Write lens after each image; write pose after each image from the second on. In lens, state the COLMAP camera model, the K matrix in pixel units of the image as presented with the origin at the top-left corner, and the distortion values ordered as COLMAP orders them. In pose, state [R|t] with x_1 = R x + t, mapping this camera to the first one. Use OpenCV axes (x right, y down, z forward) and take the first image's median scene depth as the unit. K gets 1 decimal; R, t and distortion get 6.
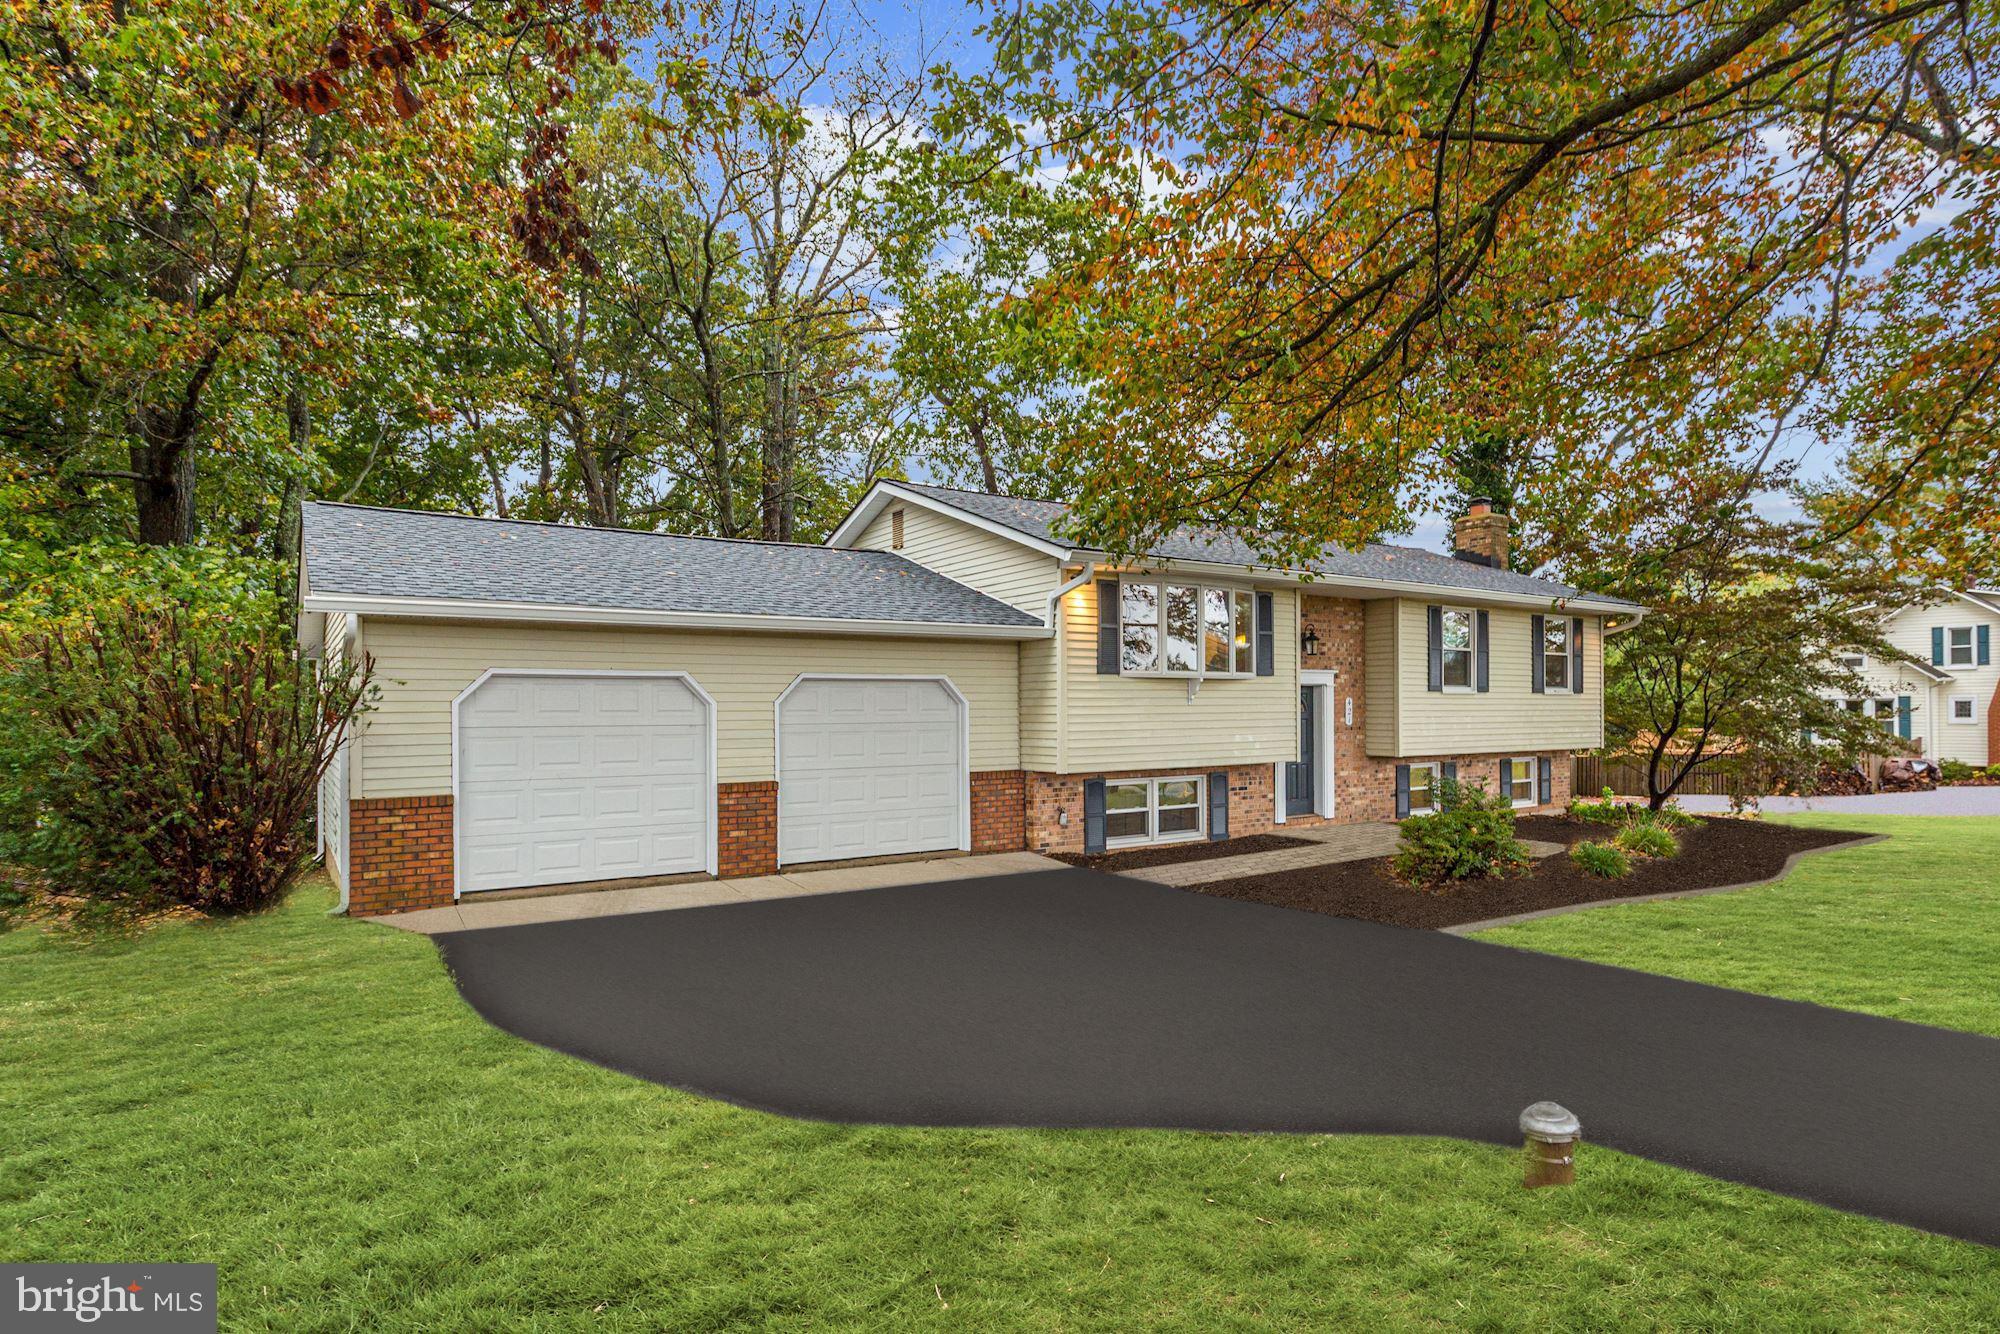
lens RADIAL K [[978.3, 0, 962.9], [0, 978.3, 679.3], [0, 0, 1]] dist [-0.055529, 0.025999]
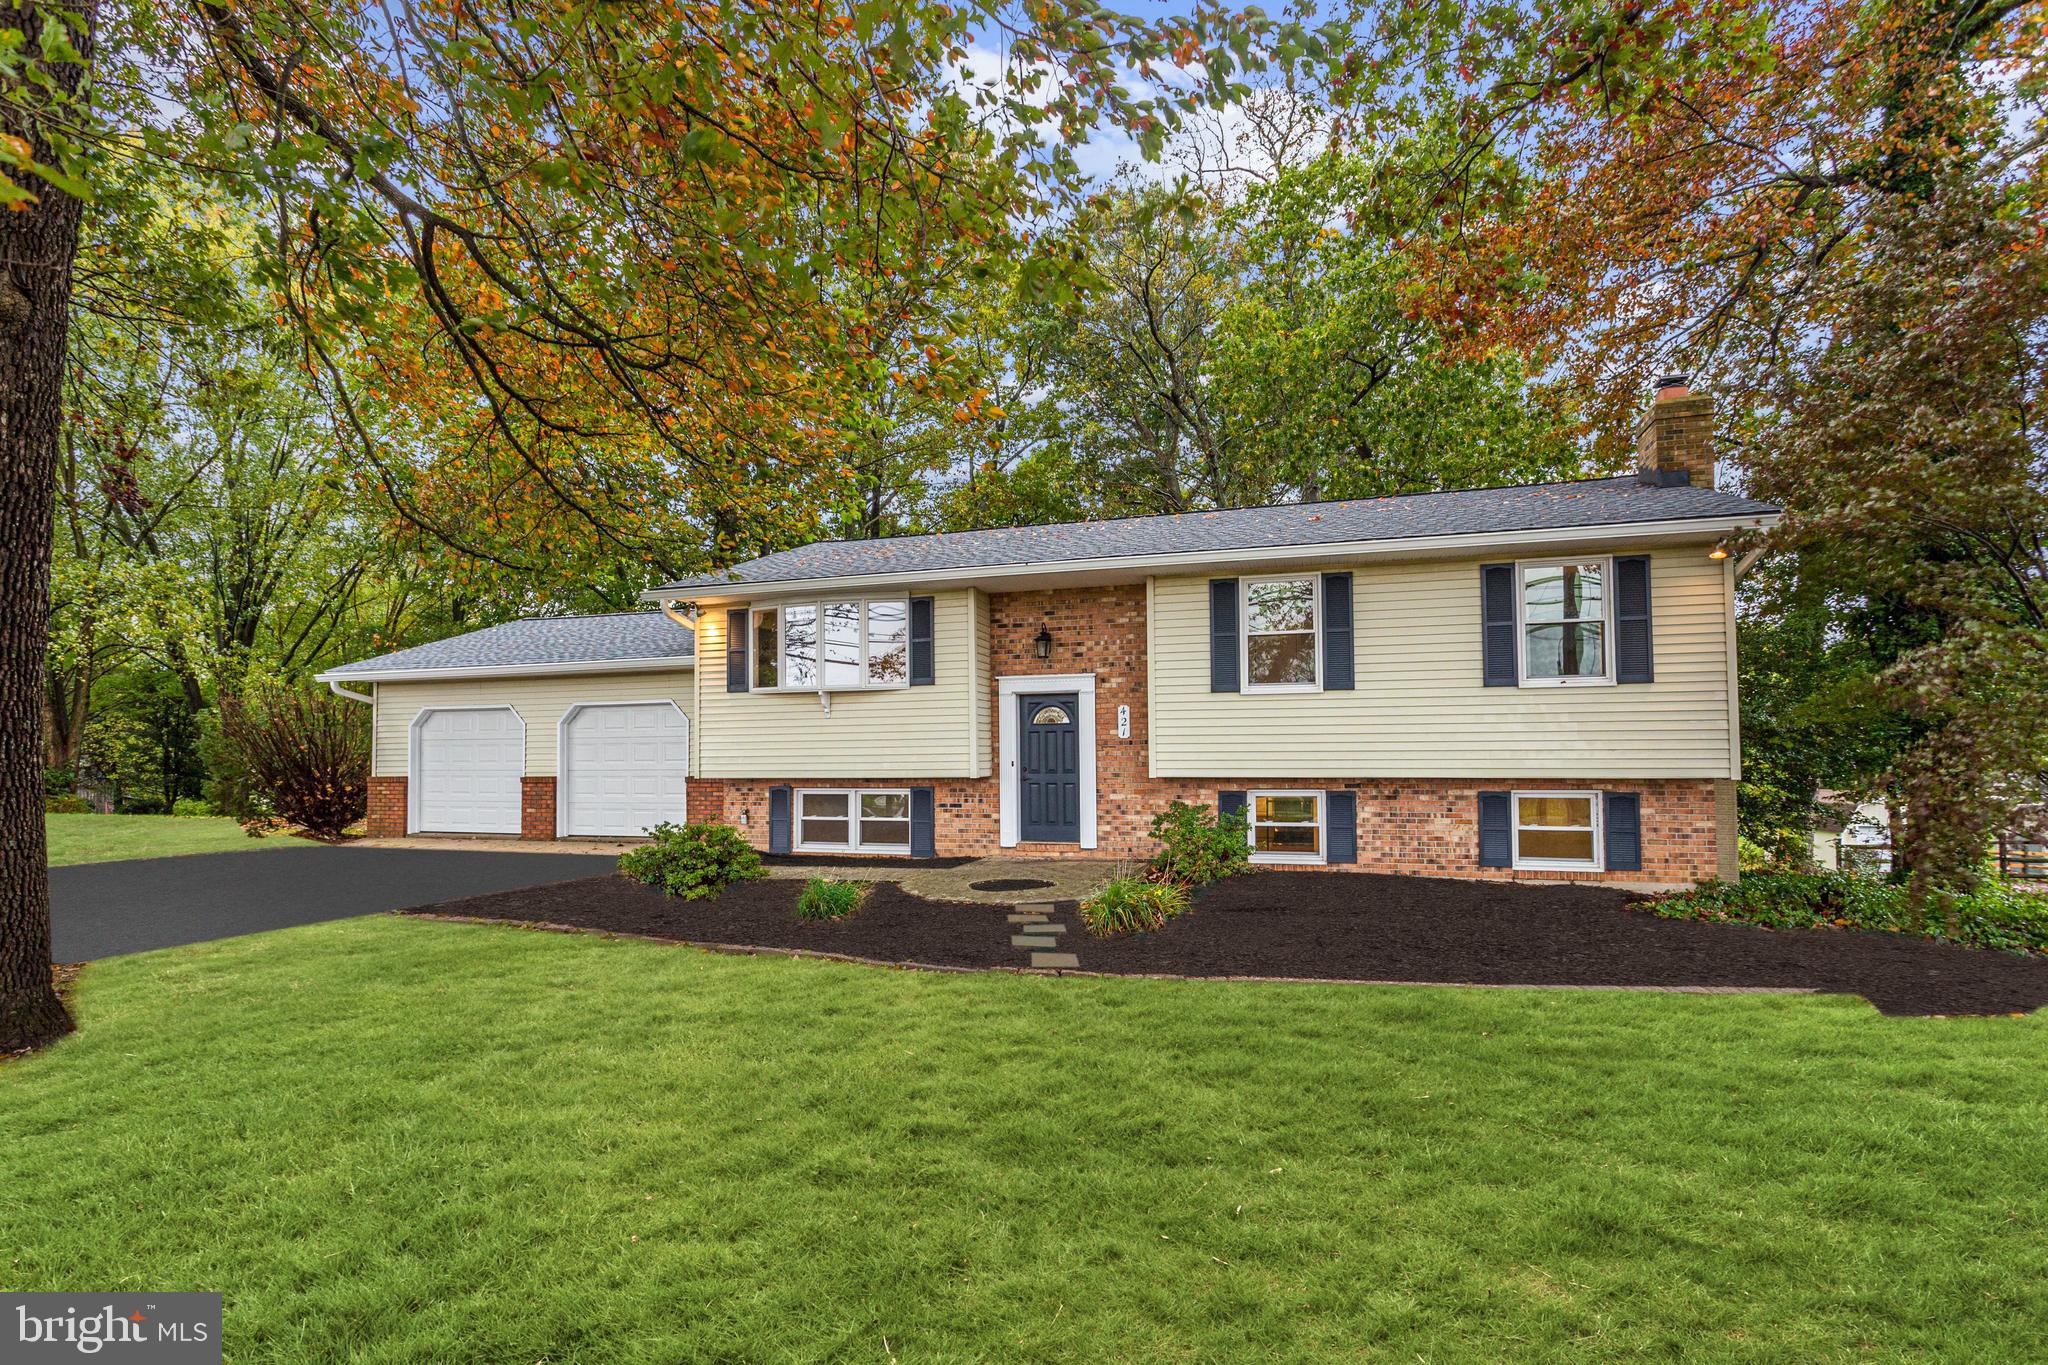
lens RADIAL K [[1001.8, 0, 986.0], [0, 1001.8, 695.1], [0, 0, 1]] dist [-0.055529, 0.025999]
pose [[0.653365, -0.015183, -0.756891, 1.084341], [0.050154, 0.998471, 0.023264, -0.016547], [0.755380, -0.053161, 0.653127, 0.411728]]
